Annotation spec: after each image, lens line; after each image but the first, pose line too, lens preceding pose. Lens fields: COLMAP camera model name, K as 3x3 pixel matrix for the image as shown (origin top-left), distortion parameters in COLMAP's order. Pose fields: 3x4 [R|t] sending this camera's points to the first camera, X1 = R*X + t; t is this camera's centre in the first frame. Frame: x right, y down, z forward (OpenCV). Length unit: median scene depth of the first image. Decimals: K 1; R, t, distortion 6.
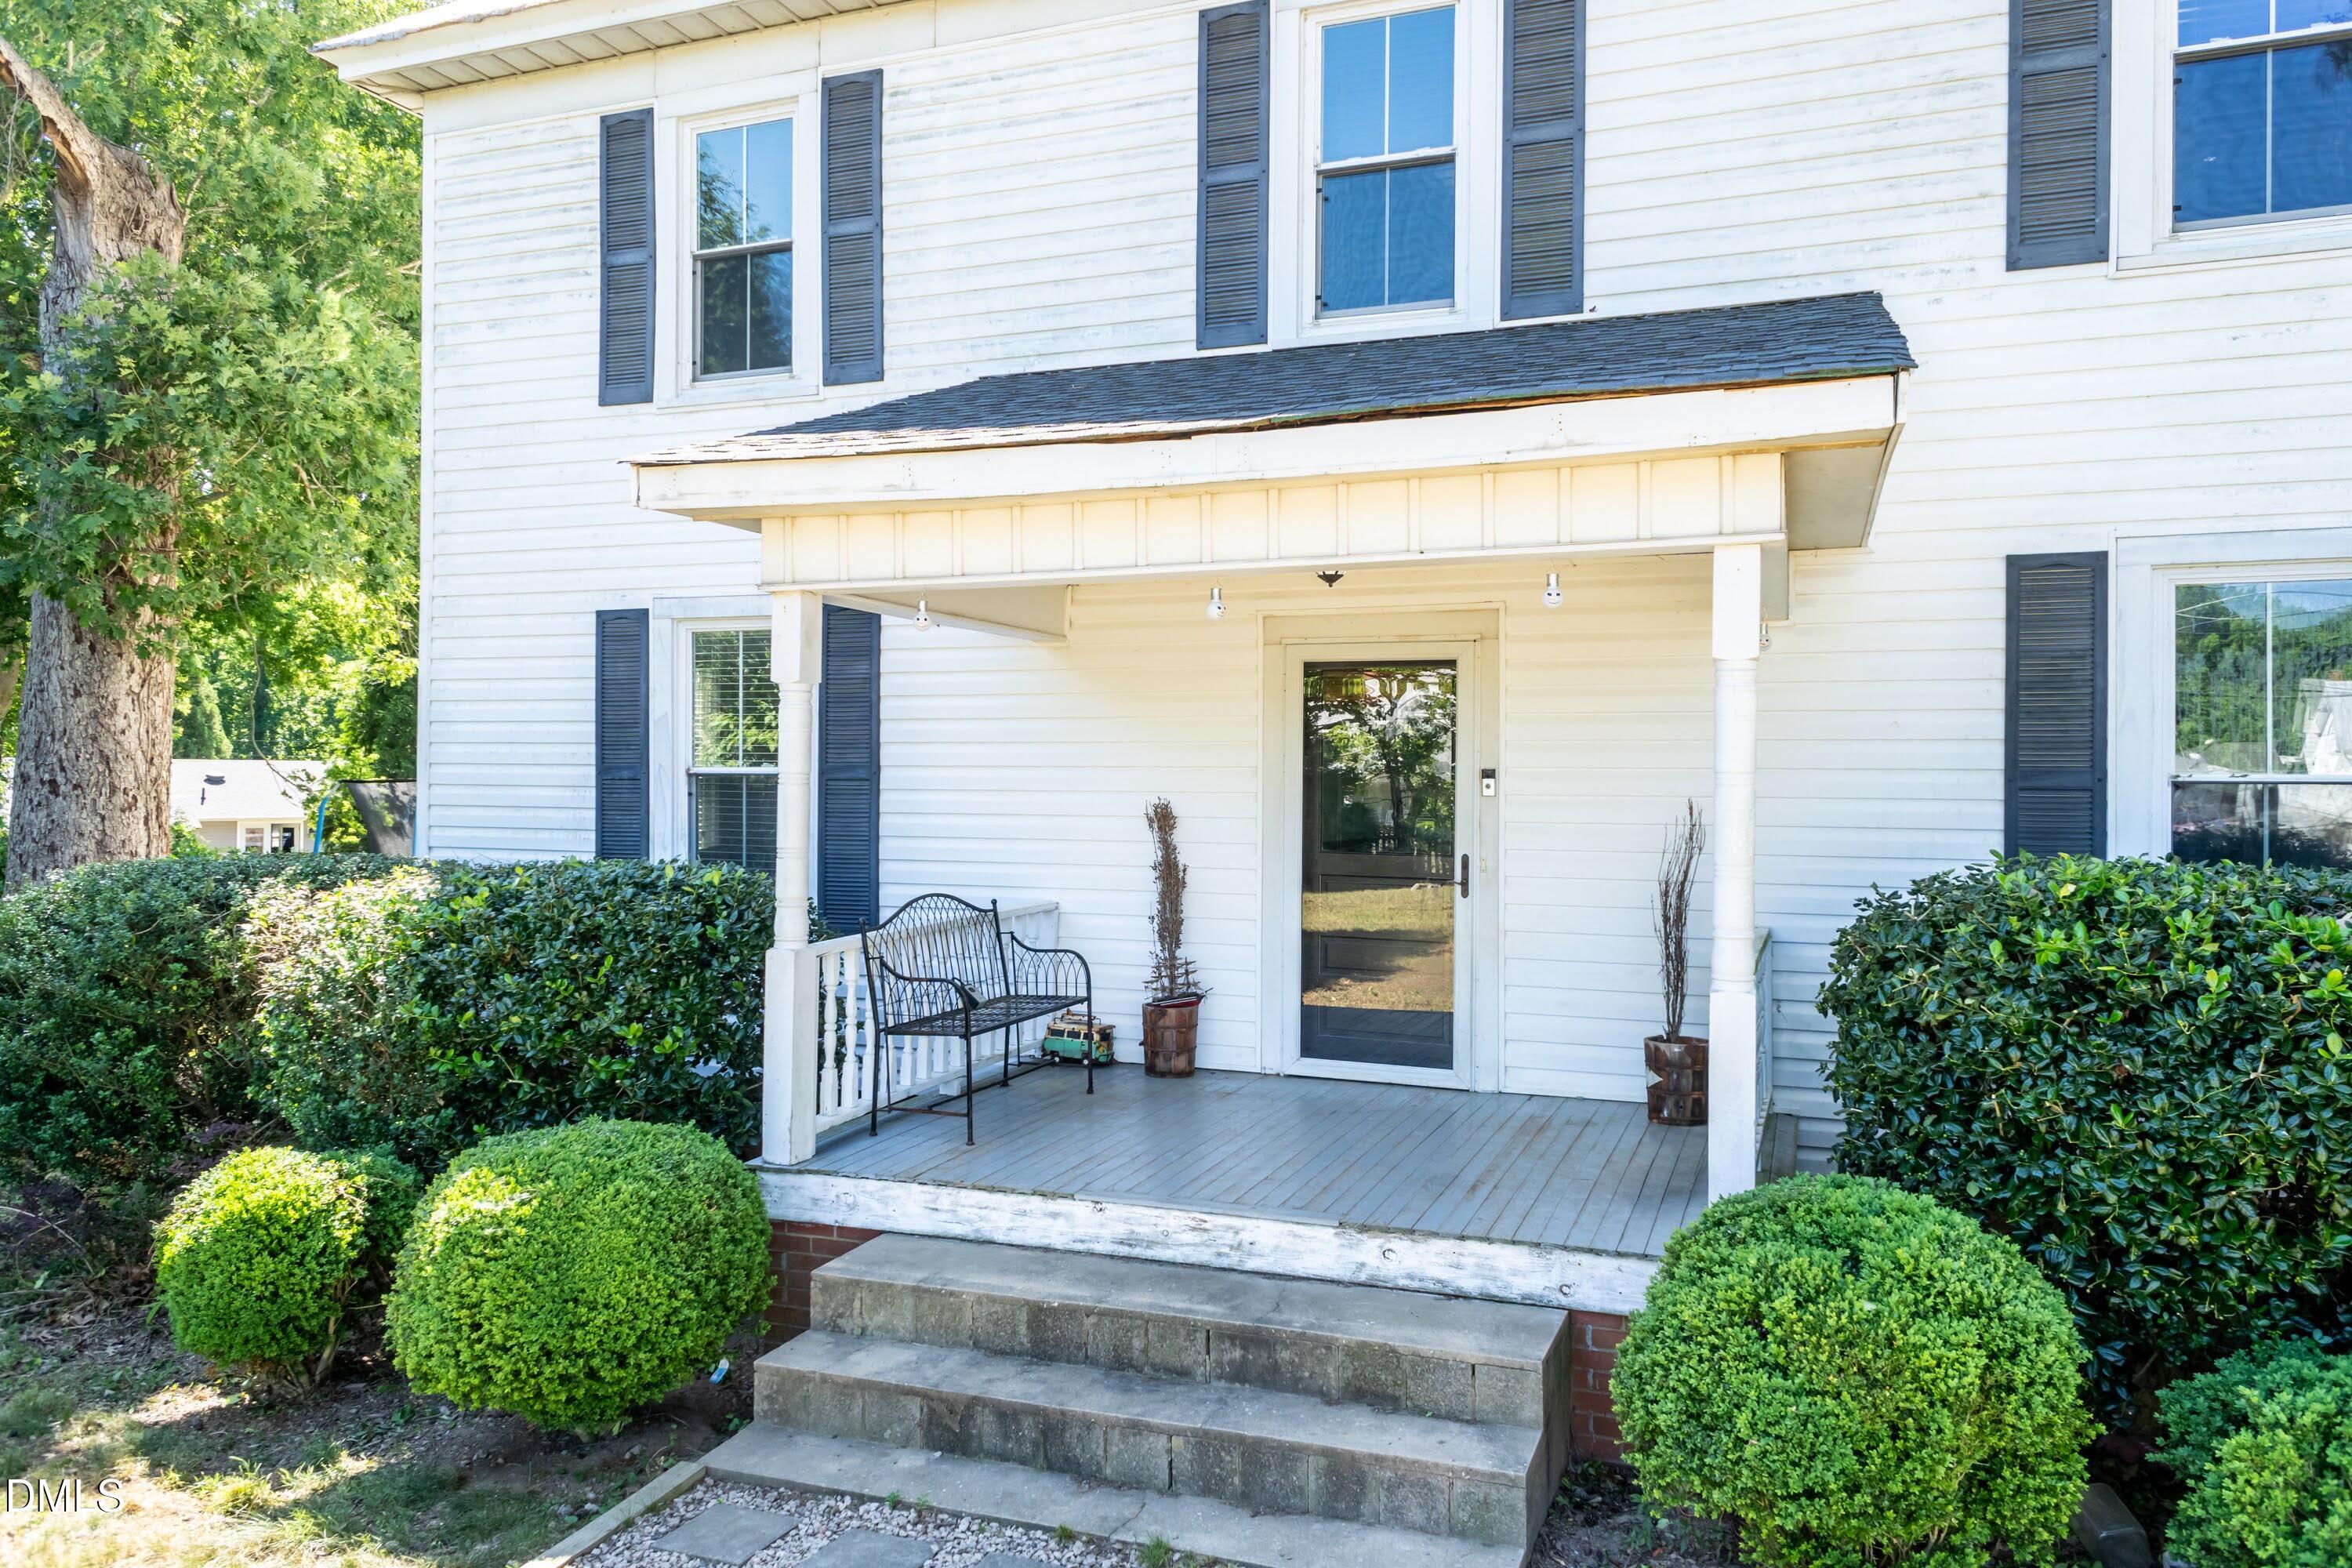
lens RADIAL K [[1553.2, 0, 1177.5], [0, 1553.2, 863.6], [0, 0, 1]] dist [0.065583, -0.072023]
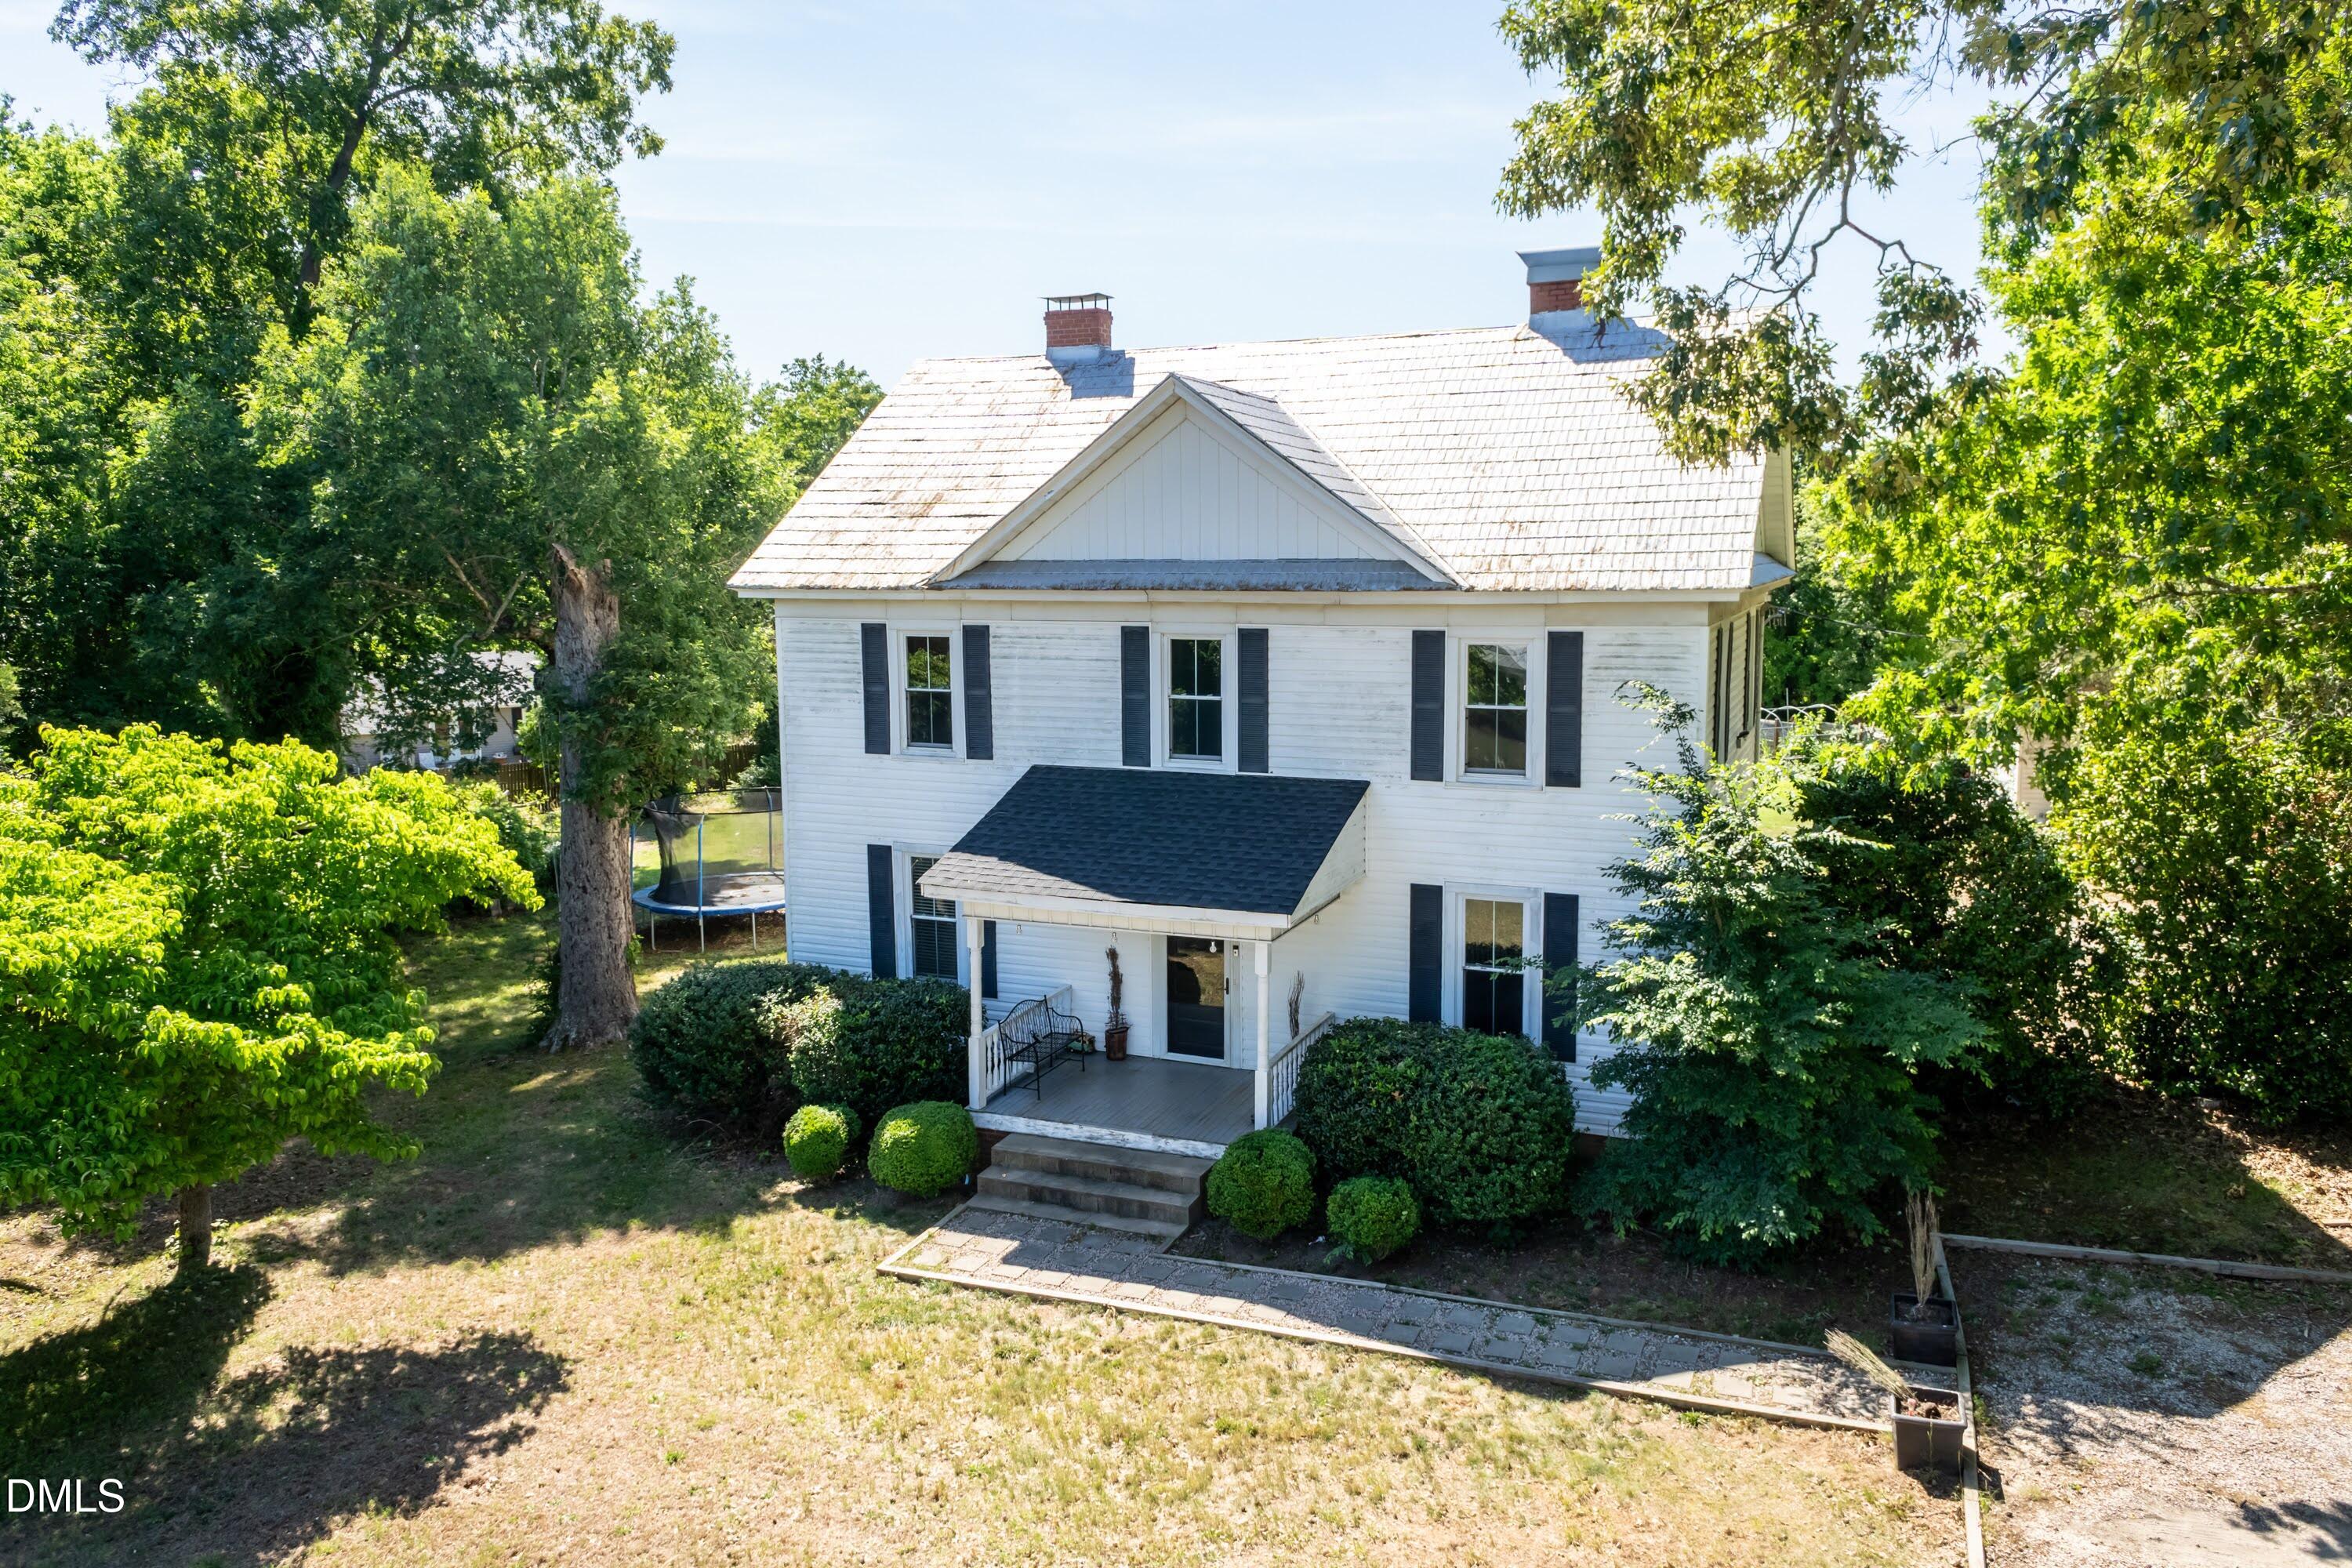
lens RADIAL K [[1656.2, 0, 1176.0], [0, 1656.2, 784.0], [0, 0, 1]] dist [0.025779, -0.004484]
pose [[0.999154, -0.012541, -0.039162, 0.232970], [0.016684, 0.994083, 0.107330, -0.682704], [0.037584, -0.107893, 0.993452, -1.857258]]
